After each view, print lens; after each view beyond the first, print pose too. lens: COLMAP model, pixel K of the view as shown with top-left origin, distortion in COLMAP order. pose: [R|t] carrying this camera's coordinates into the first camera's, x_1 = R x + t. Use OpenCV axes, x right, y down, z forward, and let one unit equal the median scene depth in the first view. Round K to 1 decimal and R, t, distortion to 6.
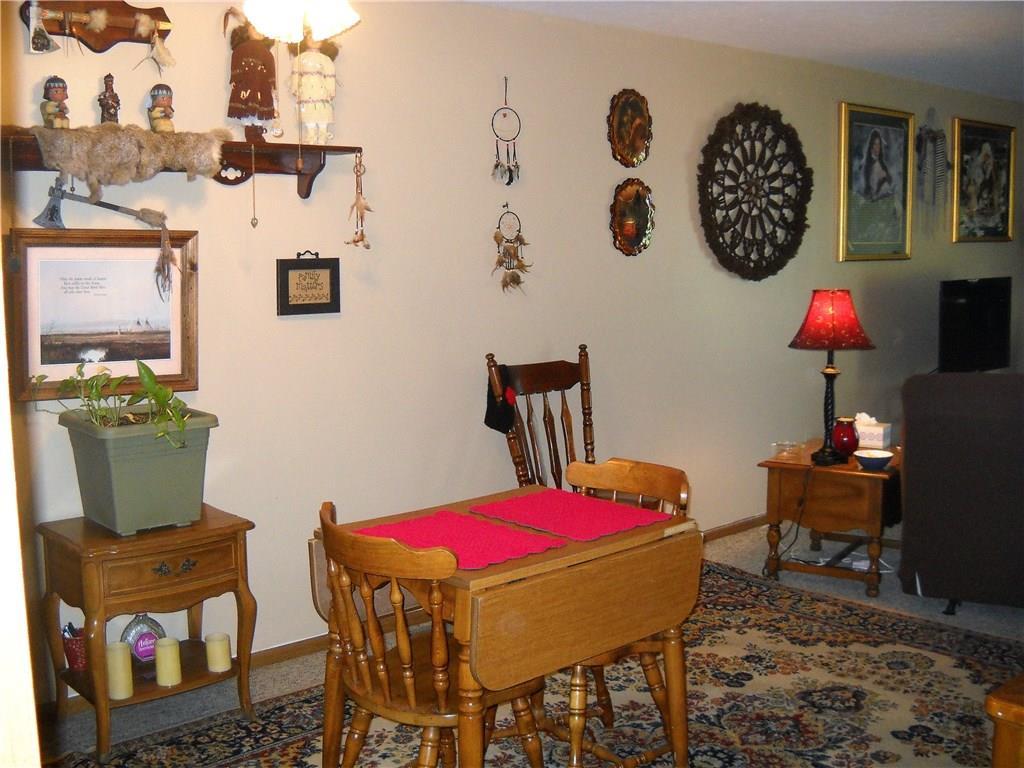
lens RADIAL K [[1185.4, 0, 512.0], [0, 1185.4, 384.0], [0, 0, 1]] dist [-0.252280, 0.252640]
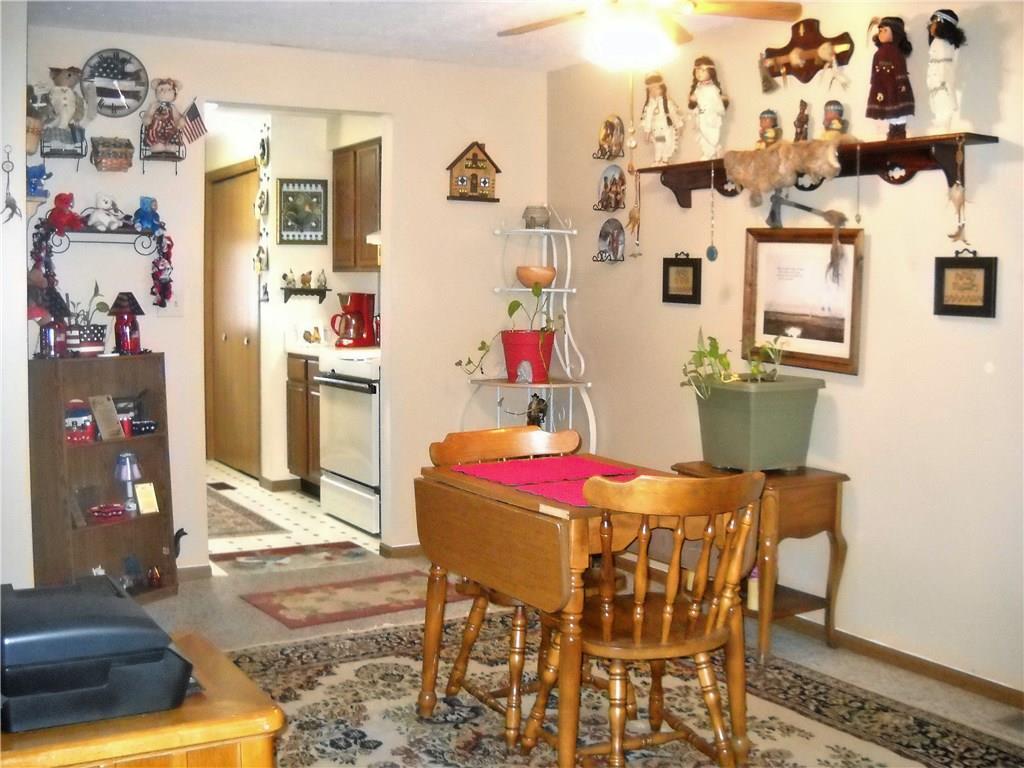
lens RADIAL K [[1185.4, 0, 512.0], [0, 1185.4, 384.0], [0, 0, 1]] dist [-0.252280, 0.252640]
pose [[-0.205223, 0.086801, -0.974859, 0.586768], [-0.131641, 0.984560, 0.115377, -0.047850], [0.969822, 0.152009, -0.190628, 0.618643]]
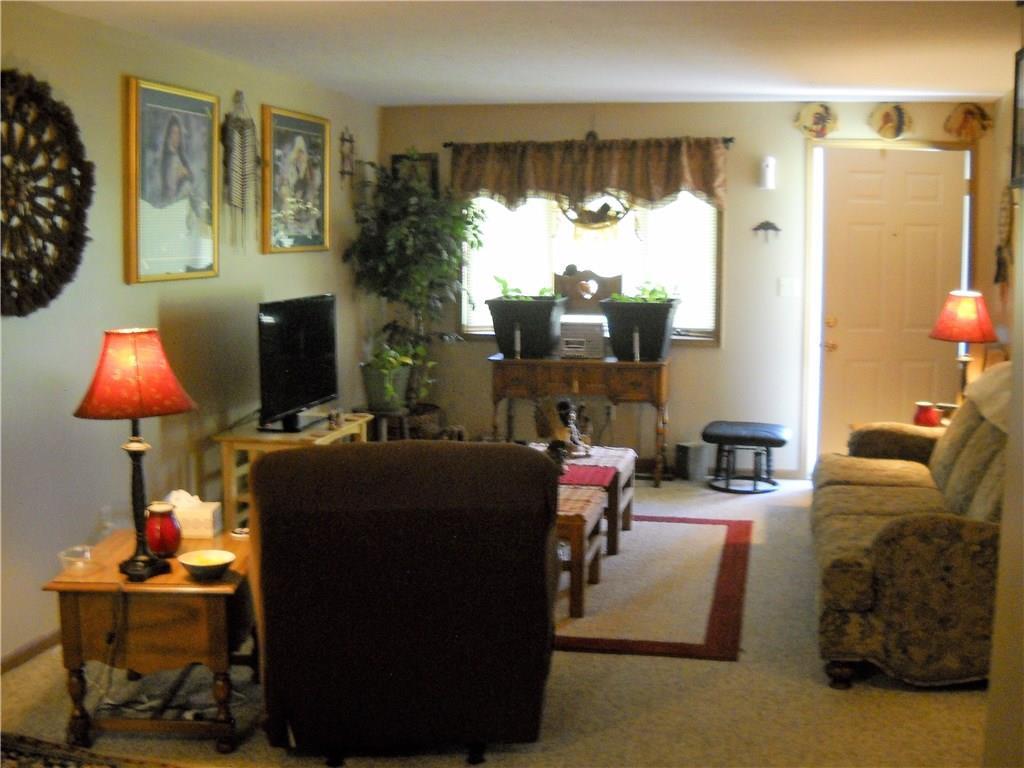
lens RADIAL K [[1185.4, 0, 512.0], [0, 1185.4, 384.0], [0, 0, 1]] dist [-0.252280, 0.252640]
pose [[0.820766, -0.059865, 0.568119, 0.057516], [0.063568, 0.997889, 0.013314, -0.038579], [-0.567716, 0.025186, 0.822839, 0.261457]]
